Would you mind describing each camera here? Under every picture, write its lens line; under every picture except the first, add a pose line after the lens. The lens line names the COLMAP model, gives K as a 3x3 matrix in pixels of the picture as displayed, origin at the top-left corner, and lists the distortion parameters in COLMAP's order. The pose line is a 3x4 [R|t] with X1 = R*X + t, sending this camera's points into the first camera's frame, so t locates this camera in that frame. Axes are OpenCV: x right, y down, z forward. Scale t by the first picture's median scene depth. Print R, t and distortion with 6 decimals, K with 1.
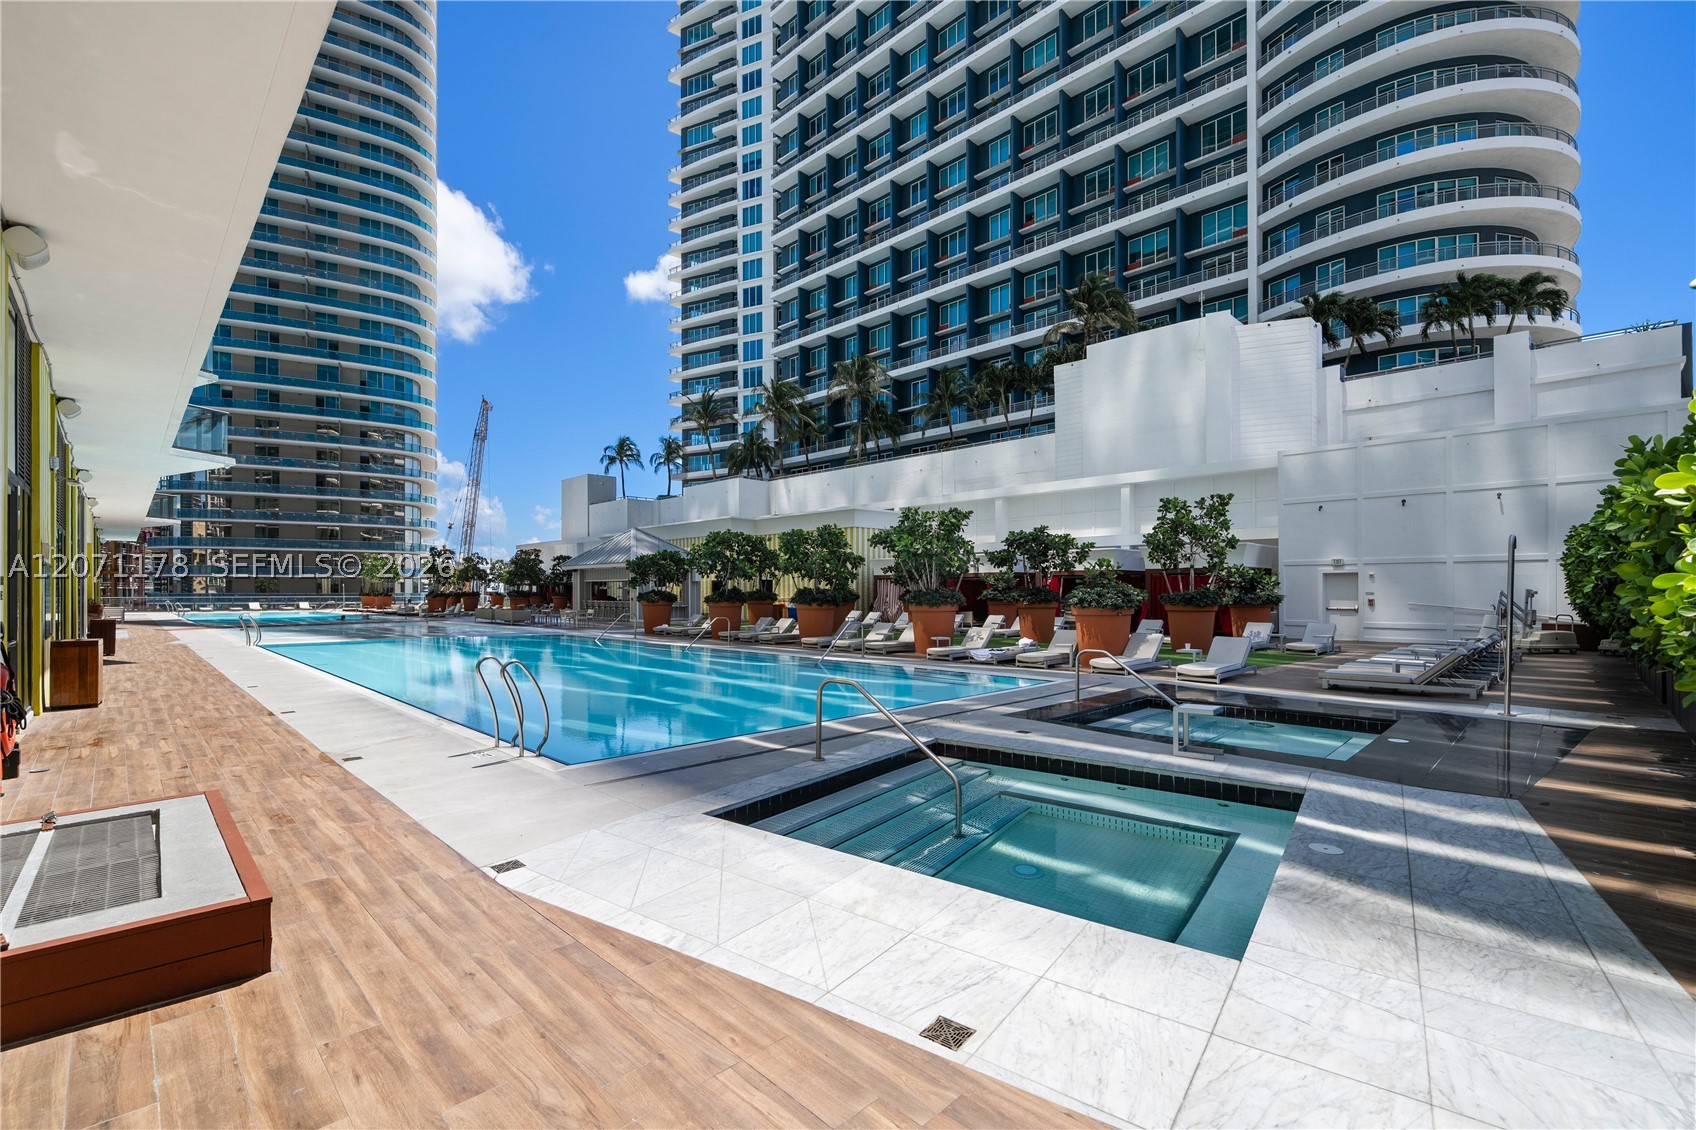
lens RADIAL K [[705.5, 0, 816.7], [0, 705.5, 591.2], [0, 0, 1]] dist [-0.014688, -0.000136]
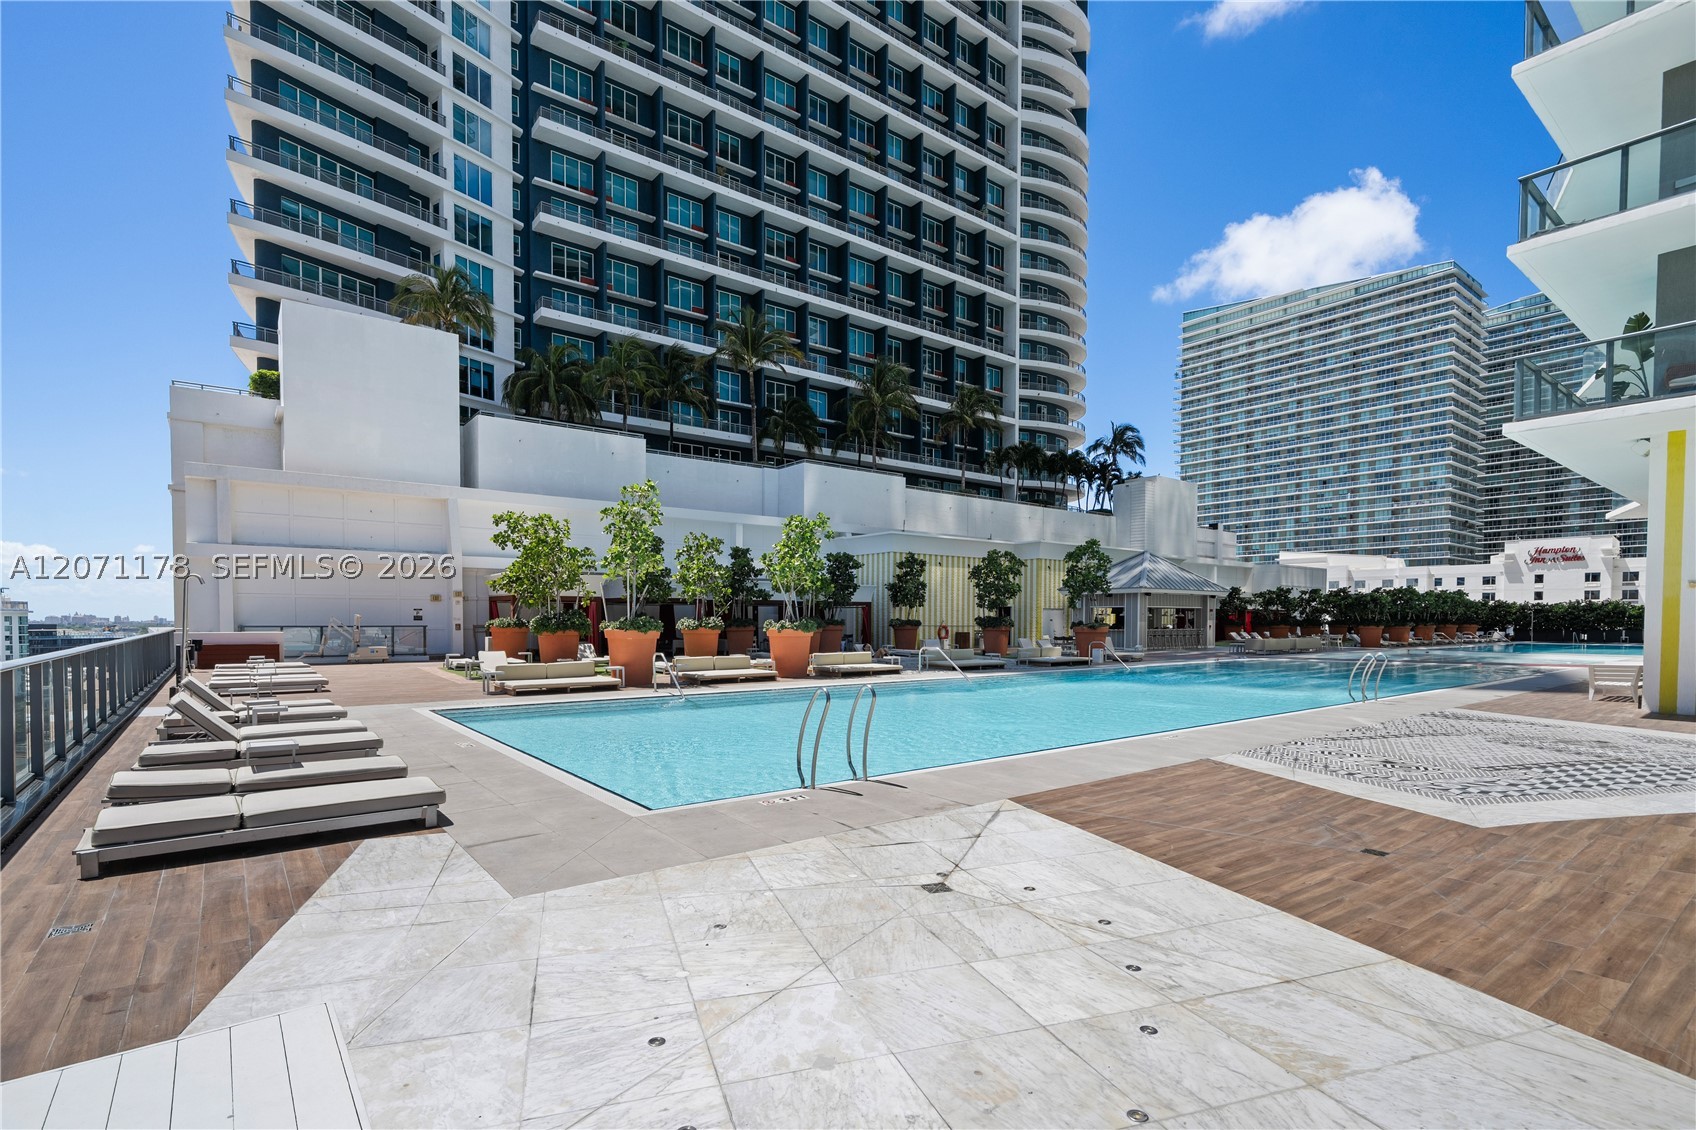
lens RADIAL K [[780.2, 0, 757.0], [0, 780.2, 650.5], [0, 0, 1]] dist [-0.034944, -0.001101]
pose [[0.156323, -0.041405, 0.986838, -0.707939], [-0.000918, 0.999114, 0.042066, -0.003584], [-0.987705, -0.007482, 0.156147, 0.738244]]
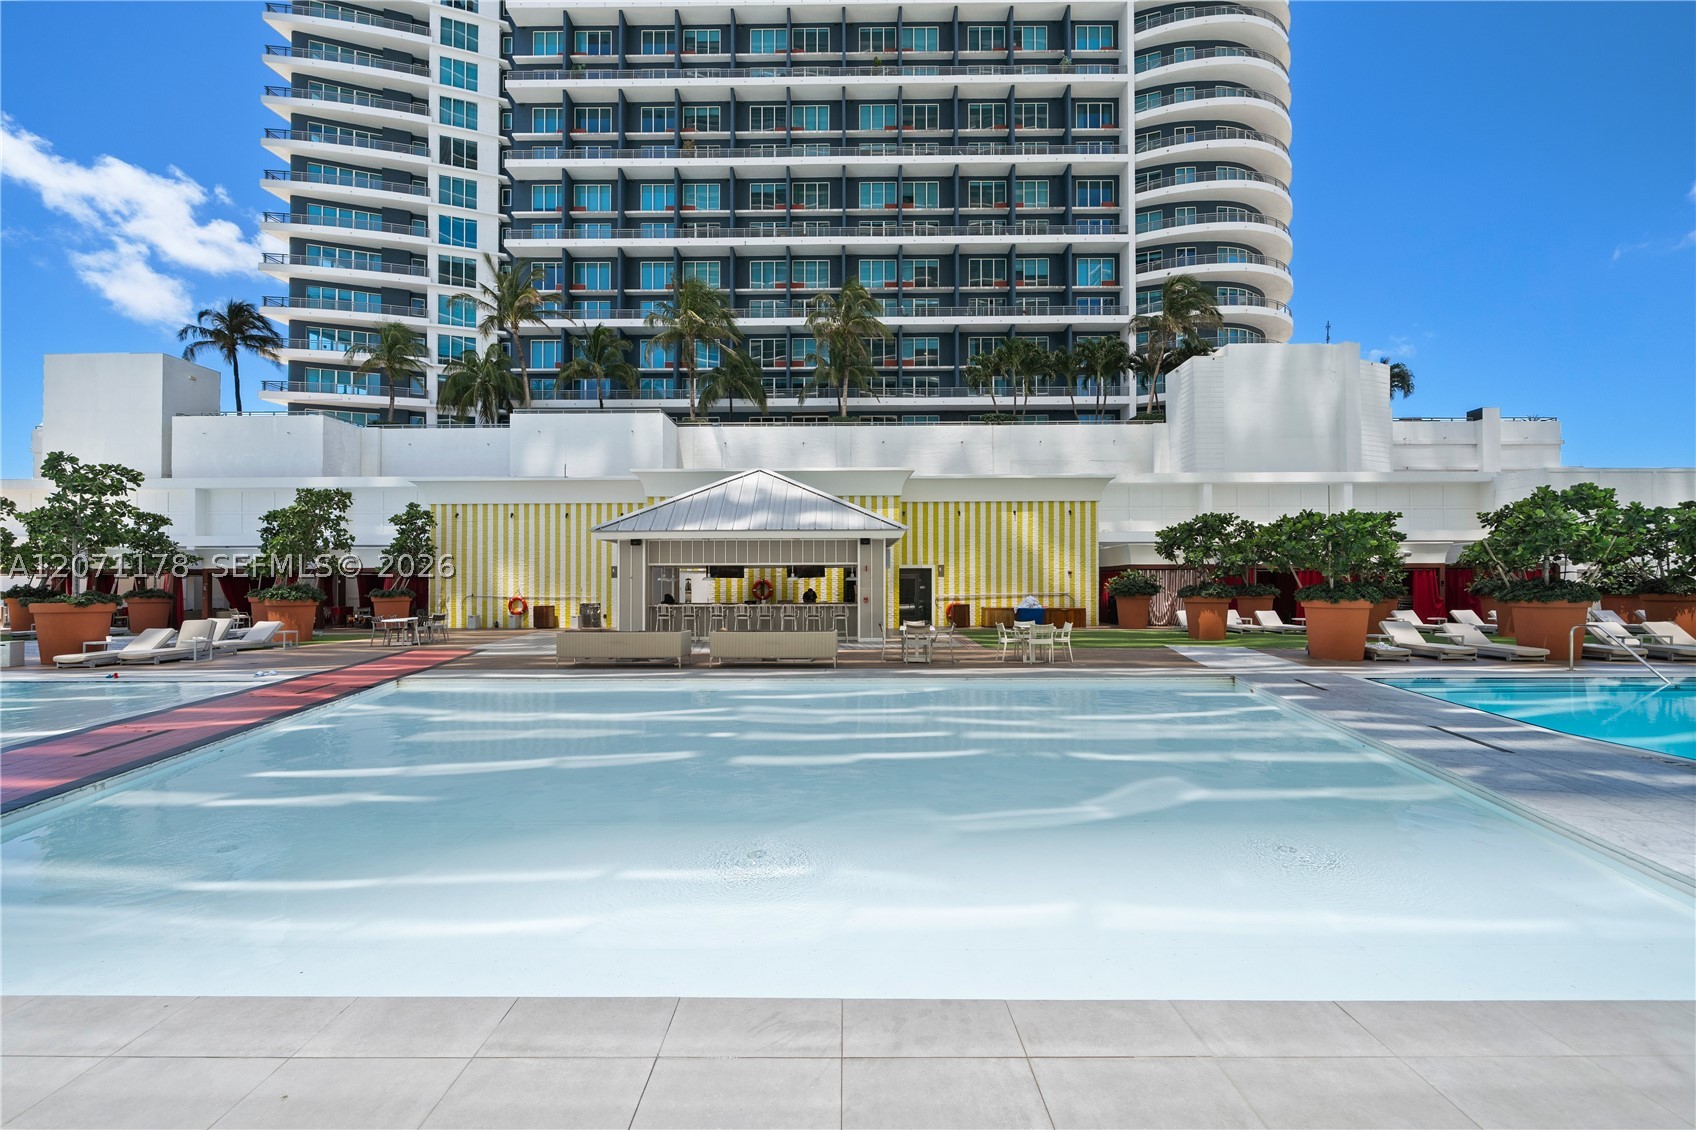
lens RADIAL K [[677.5, 0, 856.8], [0, 677.5, 577.5], [0, 0, 1]] dist [-0.012014, 0.000168]
pose [[0.702362, 0.009769, 0.711753, -0.296773], [0.004315, 0.999829, -0.017982, 0.002322], [-0.711807, 0.015701, 0.702200, 0.300563]]
